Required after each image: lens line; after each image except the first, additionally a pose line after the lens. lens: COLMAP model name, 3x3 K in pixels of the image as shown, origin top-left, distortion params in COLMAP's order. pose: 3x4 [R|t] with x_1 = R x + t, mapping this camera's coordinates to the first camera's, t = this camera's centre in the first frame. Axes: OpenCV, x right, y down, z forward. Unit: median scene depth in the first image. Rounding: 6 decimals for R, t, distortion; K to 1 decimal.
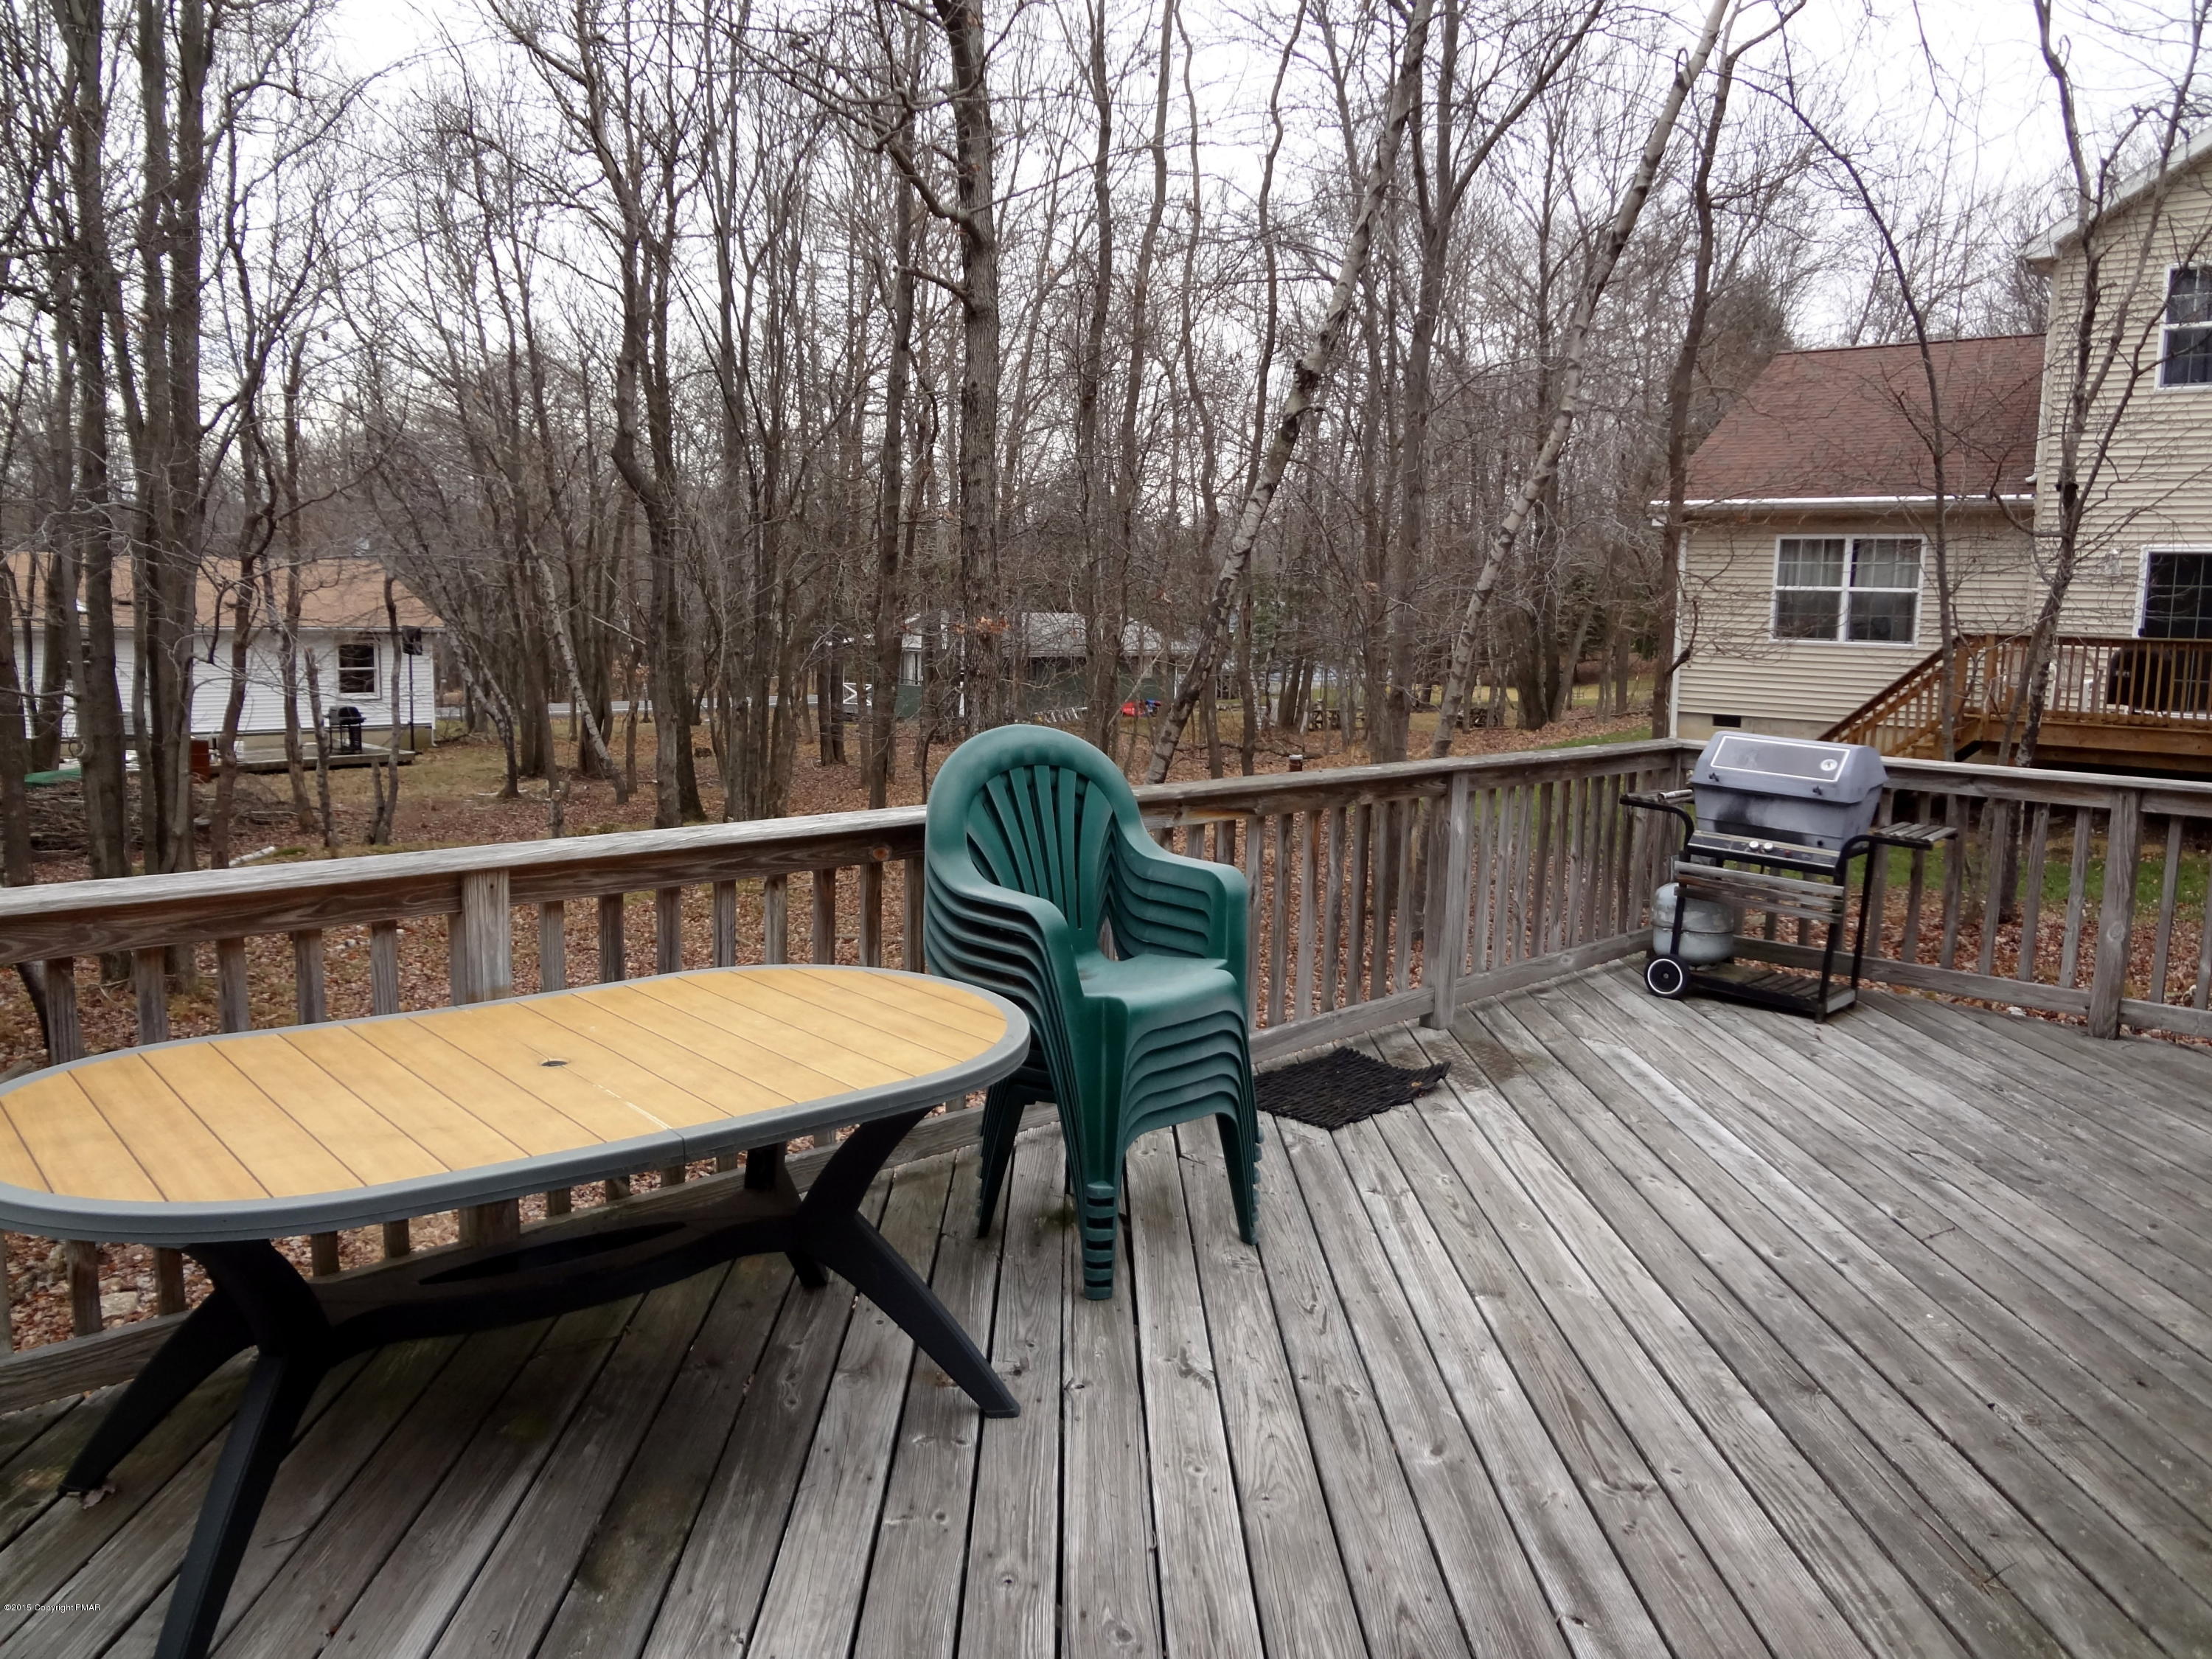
lens RADIAL K [[1651.1, 0, 1101.2], [0, 1651.1, 831.7], [0, 0, 1]] dist [-0.052296, 0.010507]
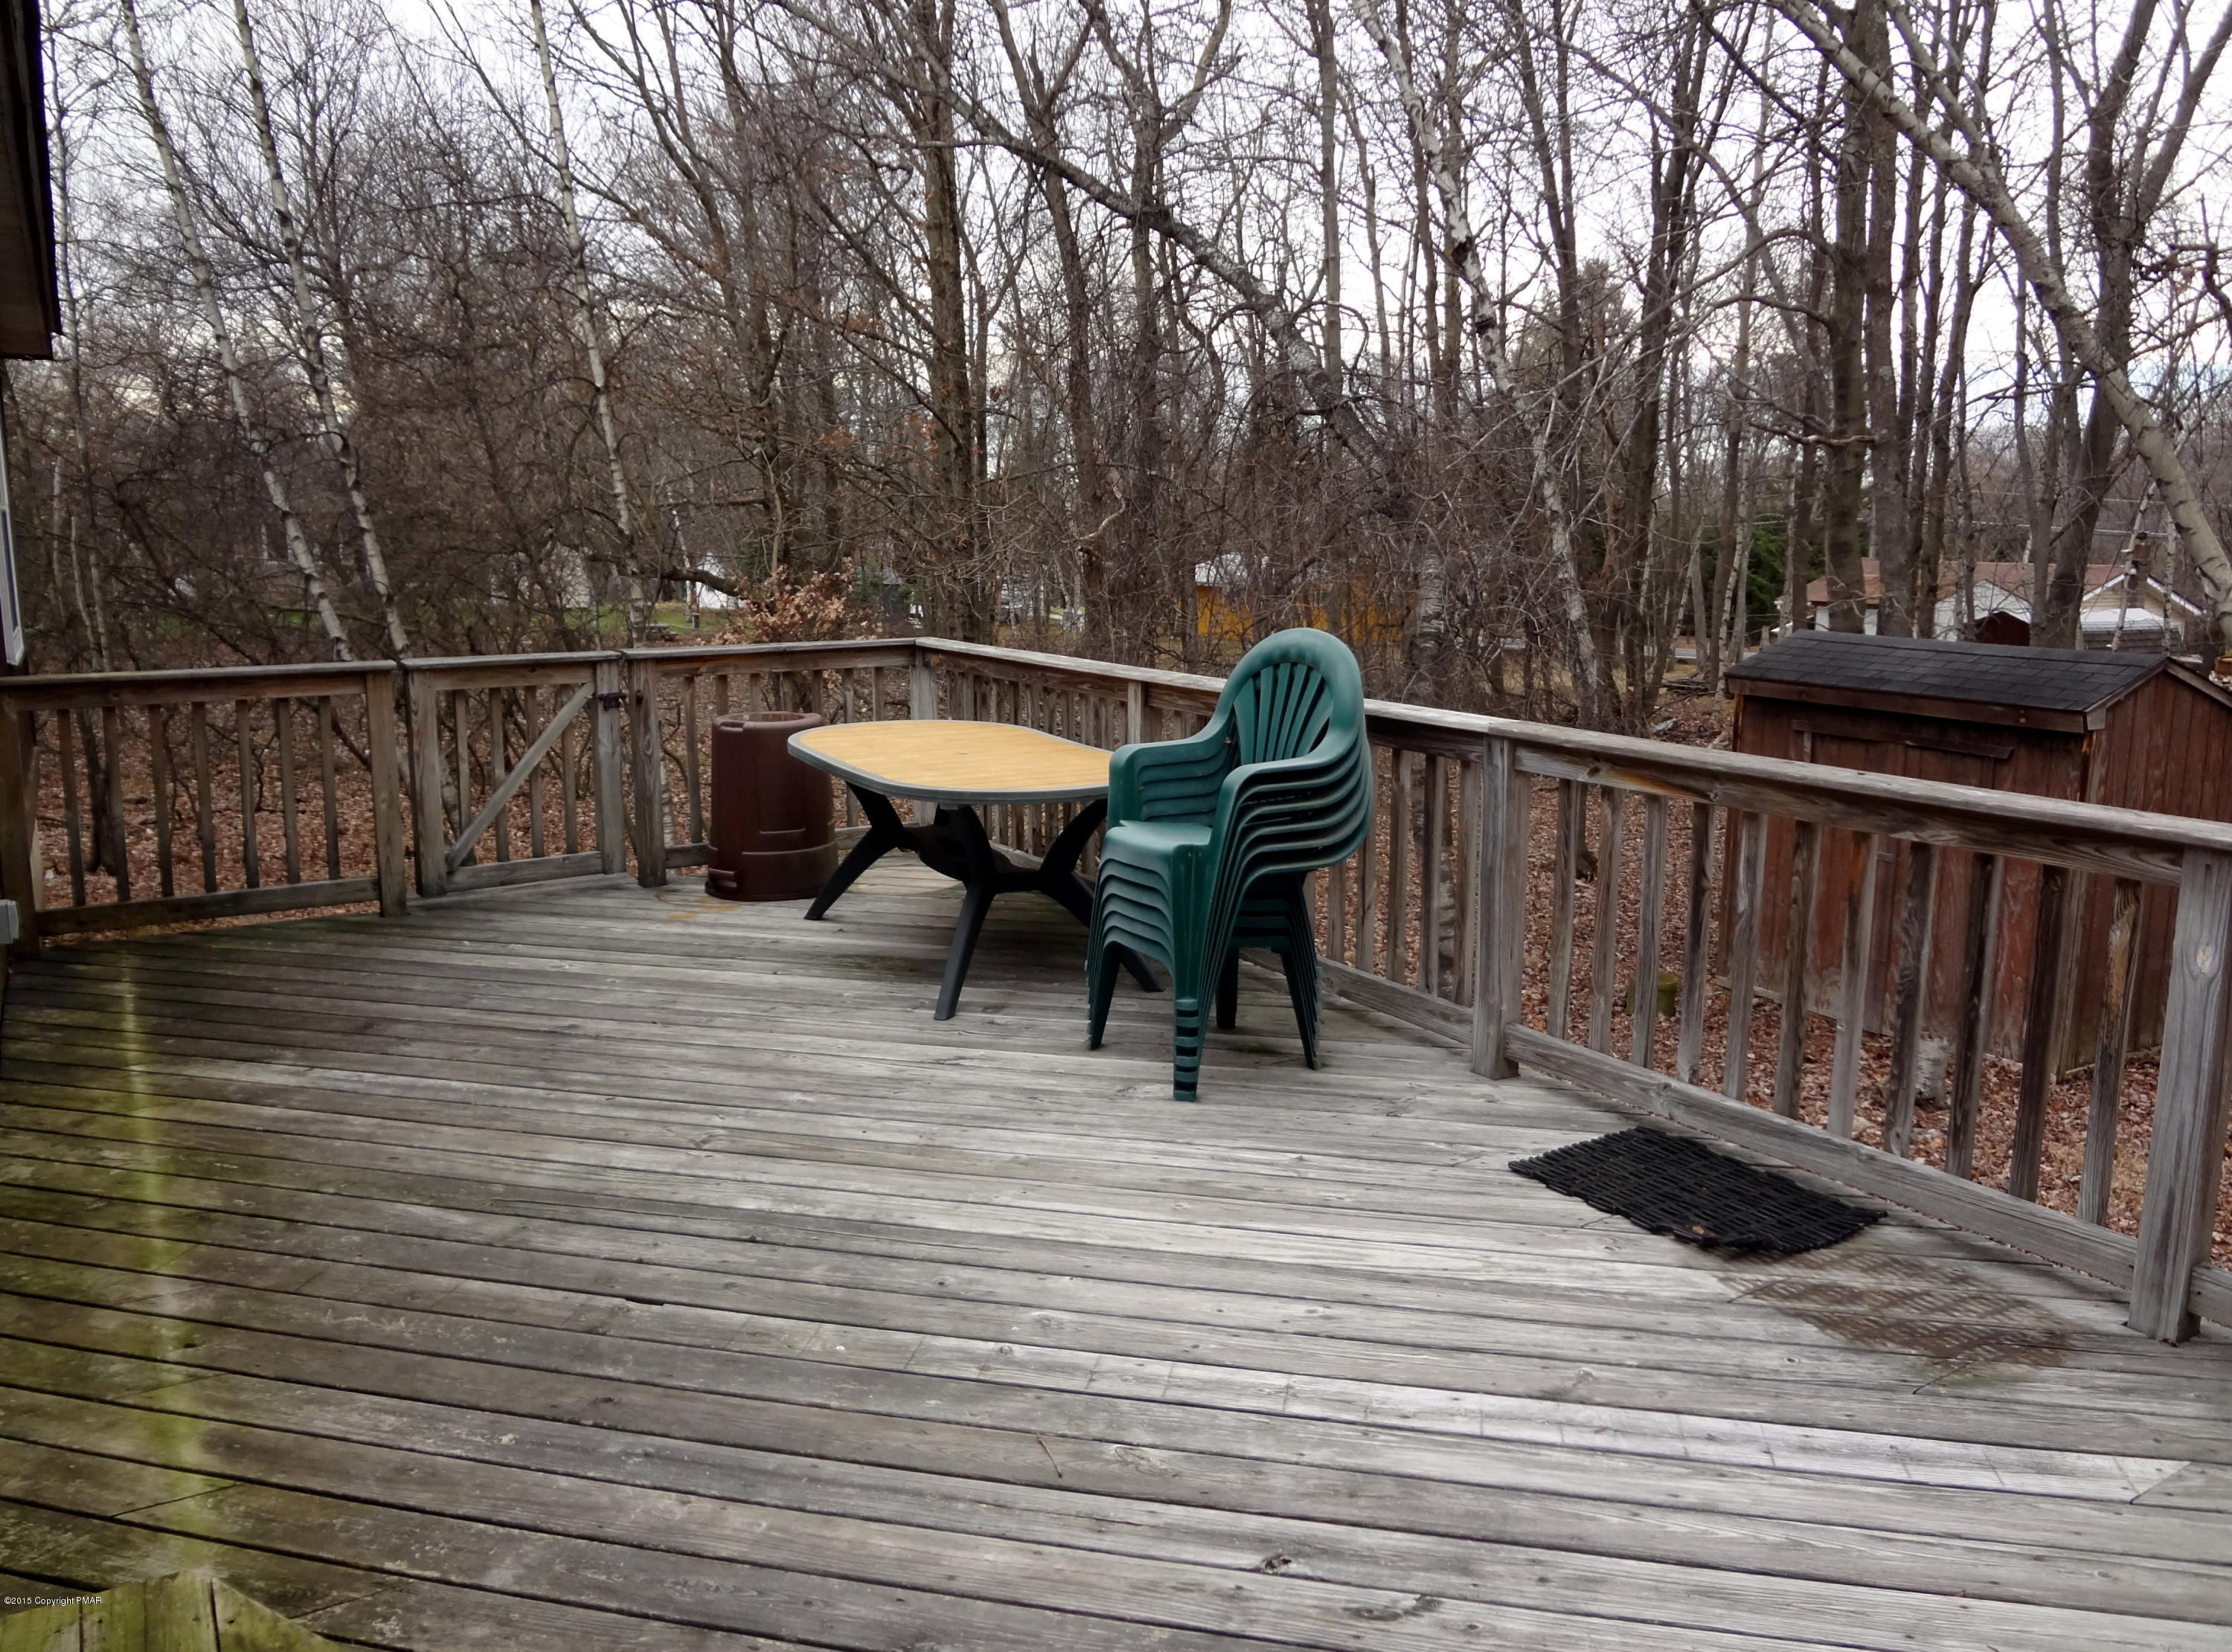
lens RADIAL K [[1665.8, 0, 1117.1], [0, 1665.8, 829.9], [0, 0, 1]] dist [-0.052296, 0.010507]
pose [[-0.233625, 0.157129, -0.959547, 1.008483], [-0.140441, 0.971055, 0.193207, -0.121594], [0.962131, 0.179897, -0.204796, 1.010636]]
